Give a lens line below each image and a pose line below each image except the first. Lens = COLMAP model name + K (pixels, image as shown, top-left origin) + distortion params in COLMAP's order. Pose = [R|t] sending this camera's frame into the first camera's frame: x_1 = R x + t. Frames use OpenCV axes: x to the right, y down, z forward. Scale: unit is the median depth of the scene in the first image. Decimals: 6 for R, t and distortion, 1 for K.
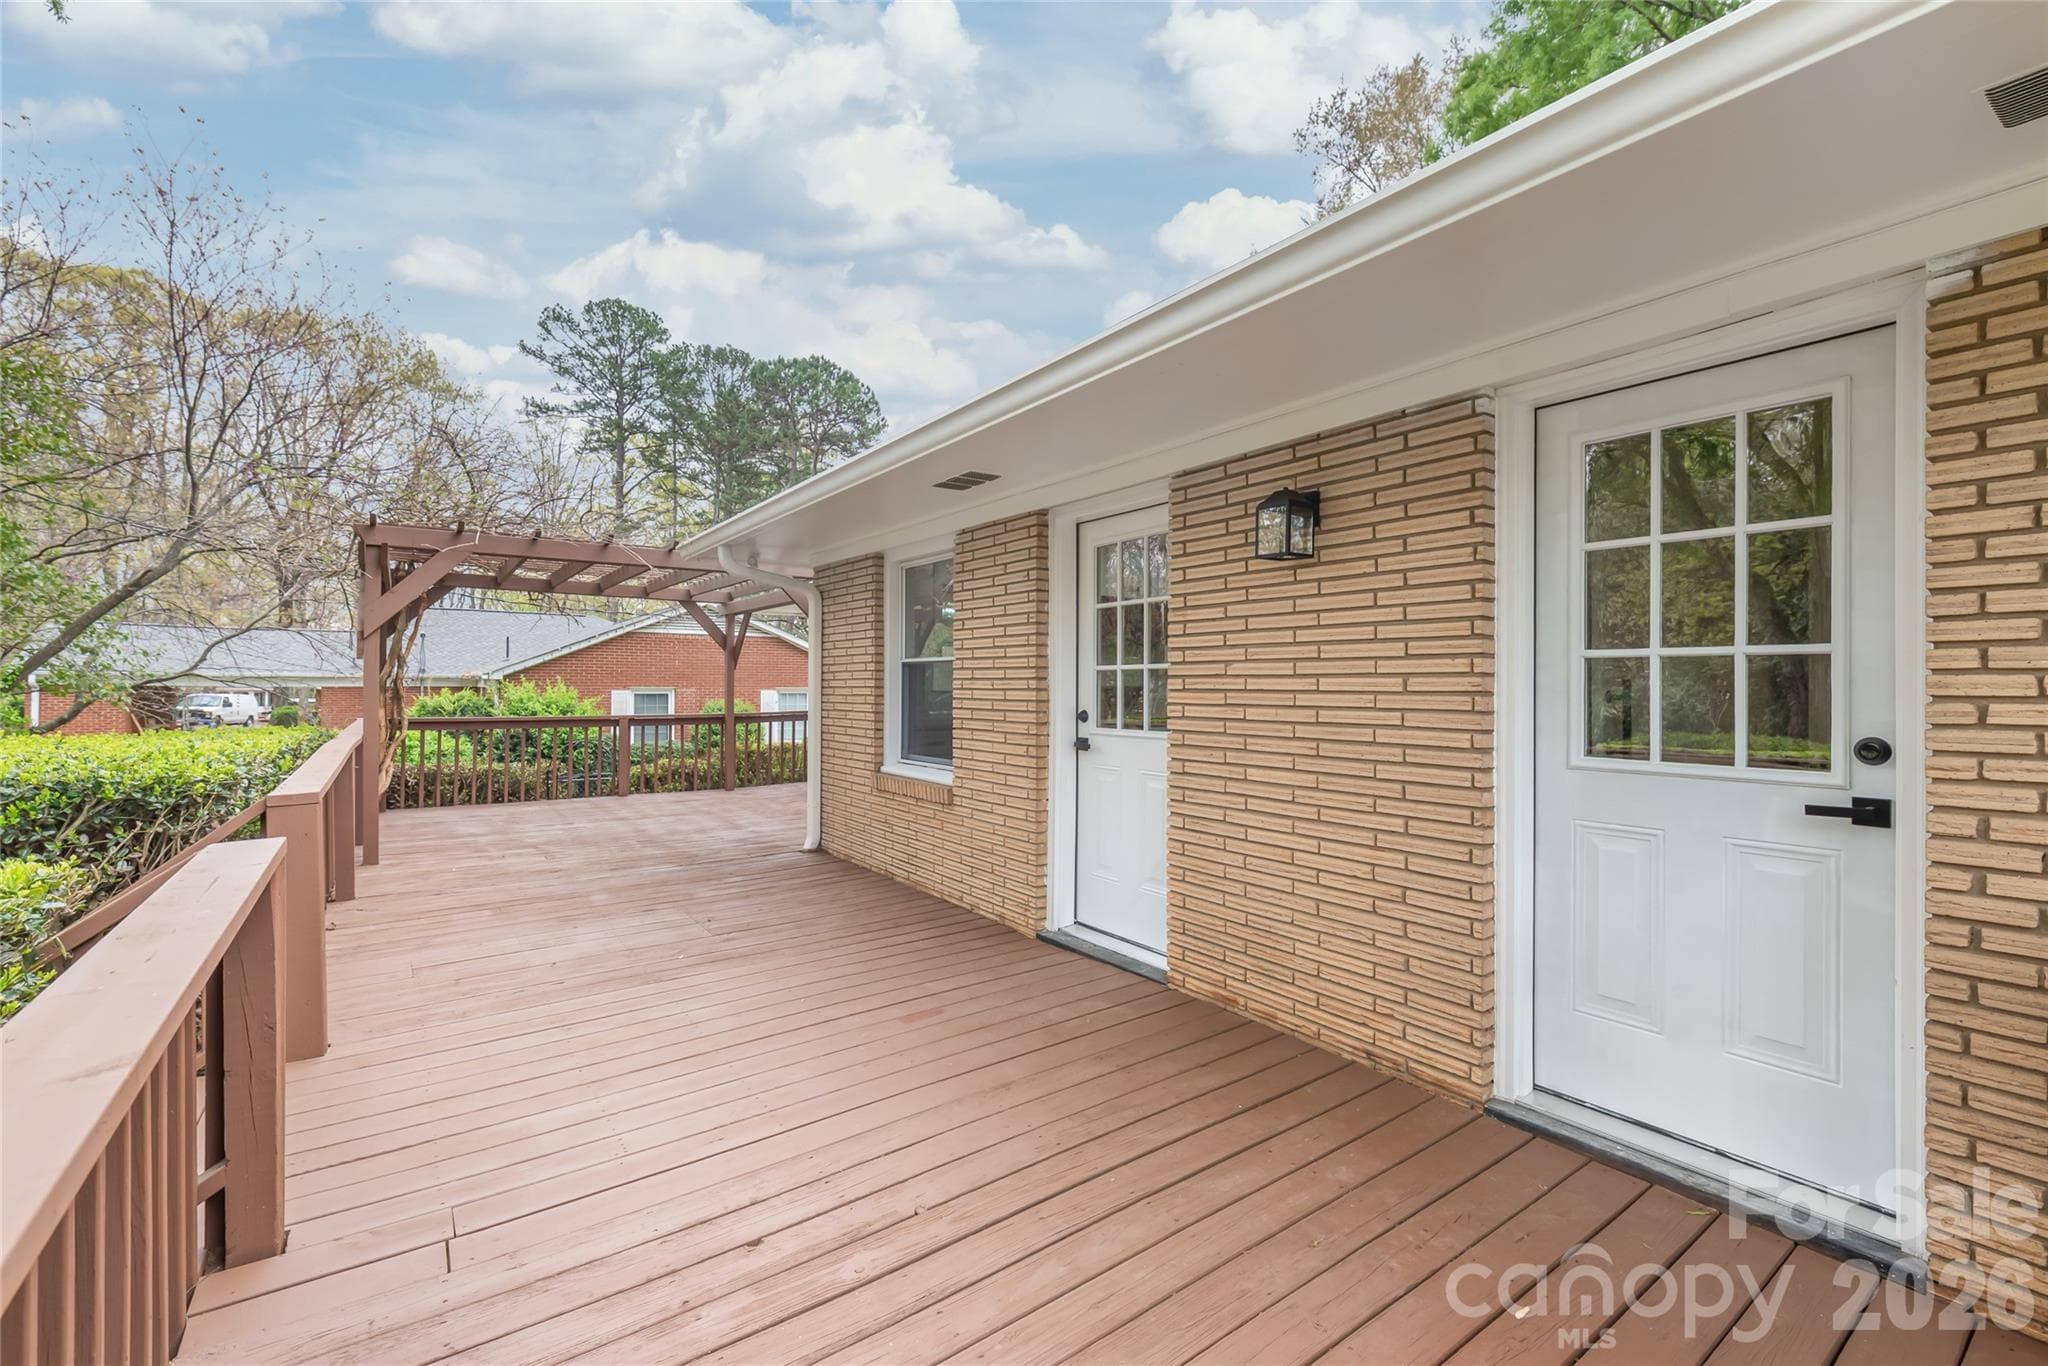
lens RADIAL K [[884.3, 0, 1027.7], [0, 884.3, 680.2], [0, 0, 1]] dist [0.001630, -0.000001]
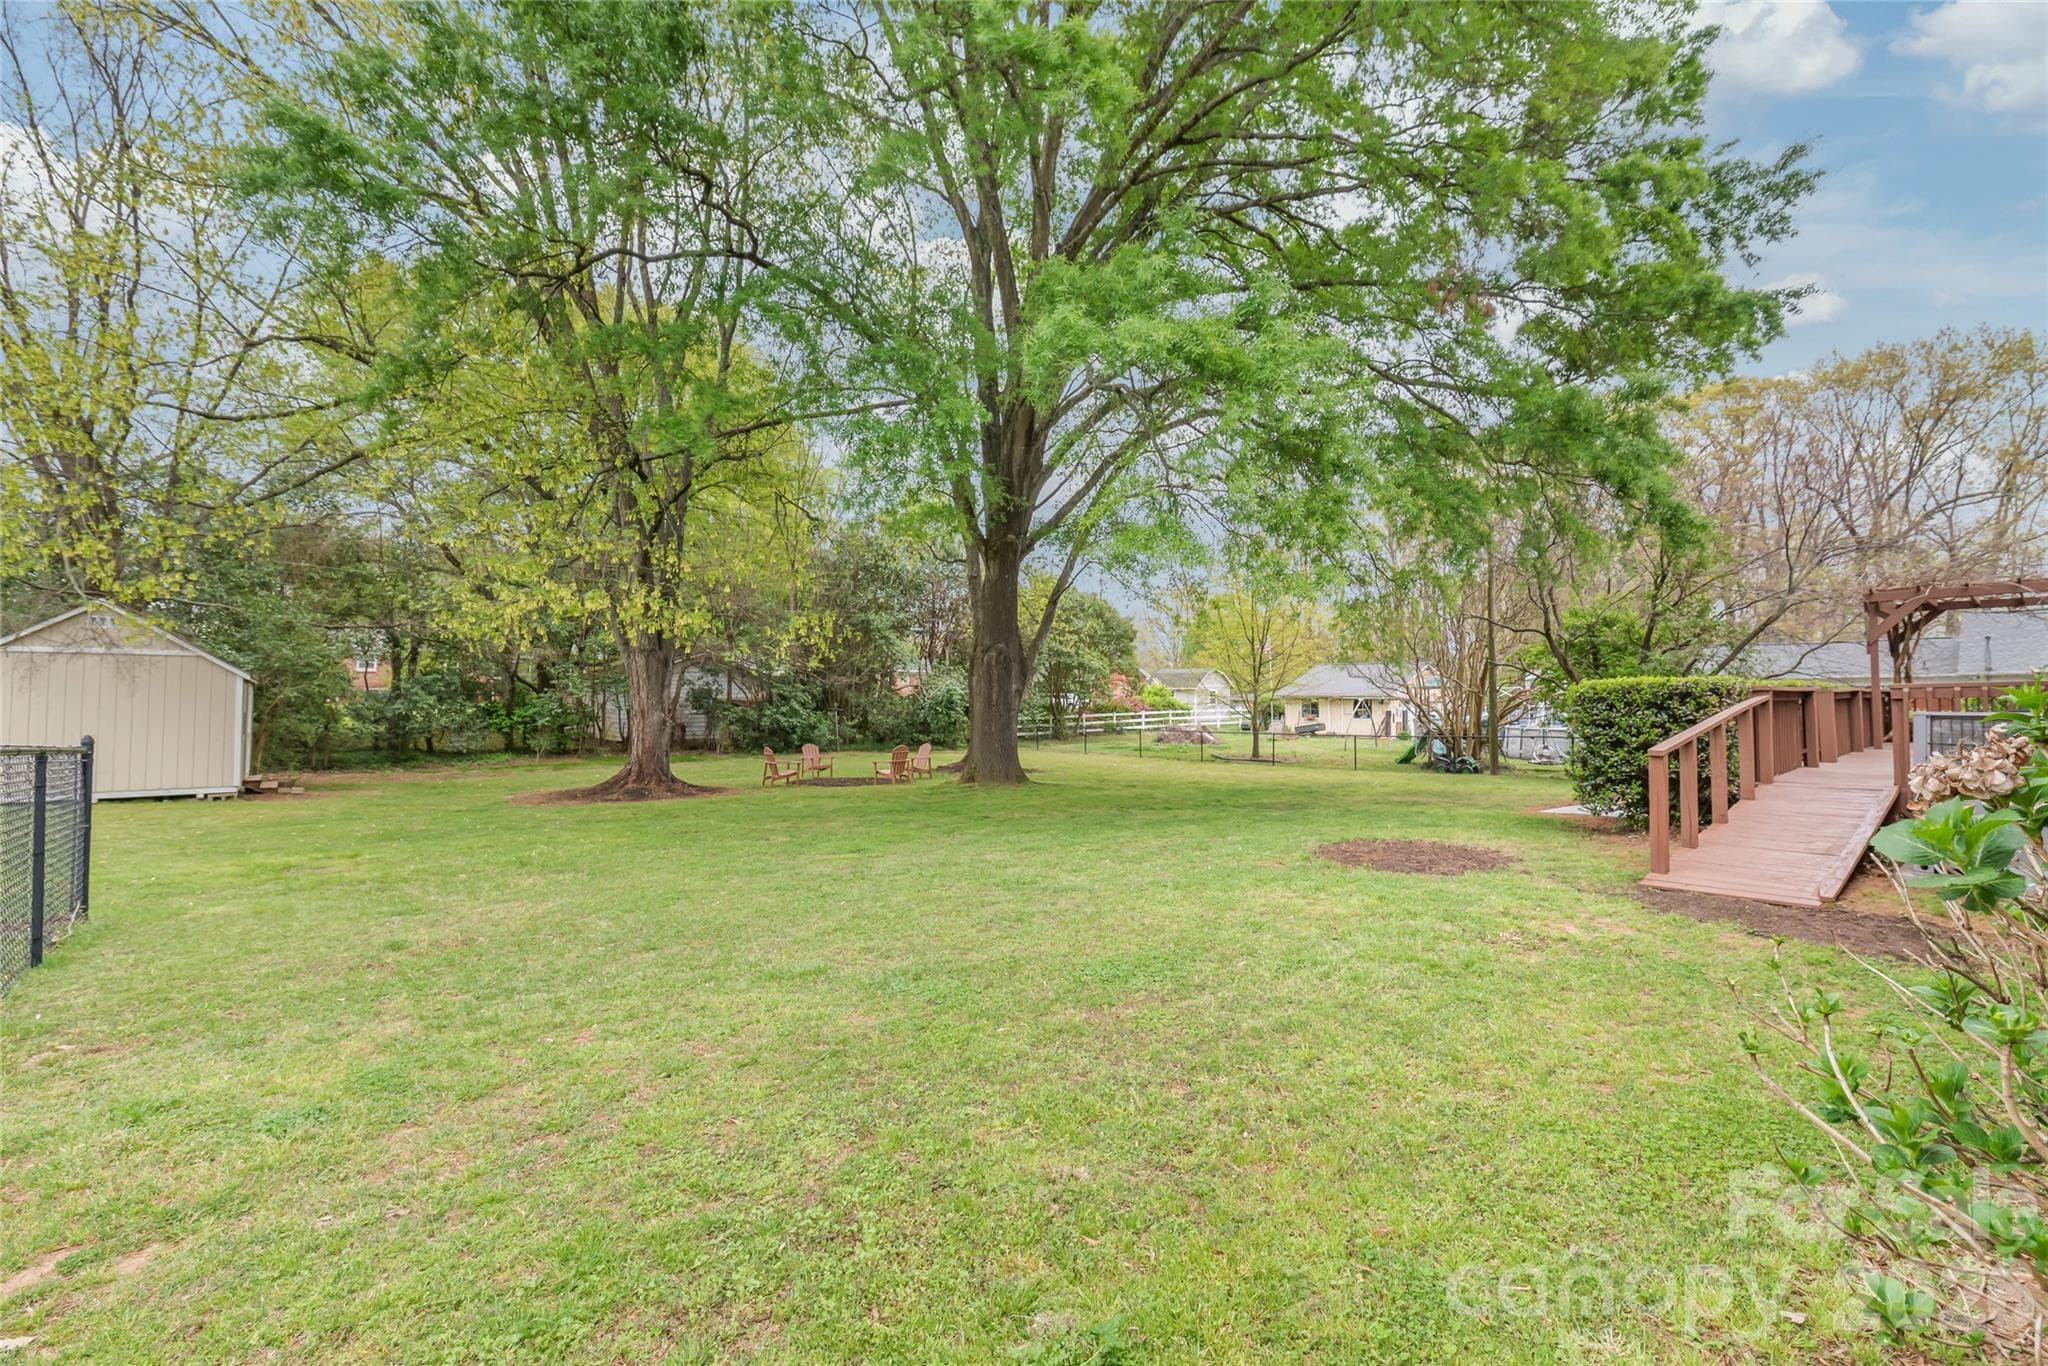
lens RADIAL K [[884.3, 0, 1027.7], [0, 884.3, 681.8], [0, 0, 1]] dist [0.001630, -0.000001]
pose [[0.107093, -0.025401, -0.993925, 0.330404], [0.006449, 0.999670, -0.024853, 0.023858], [0.994228, -0.003748, 0.107221, -0.360987]]
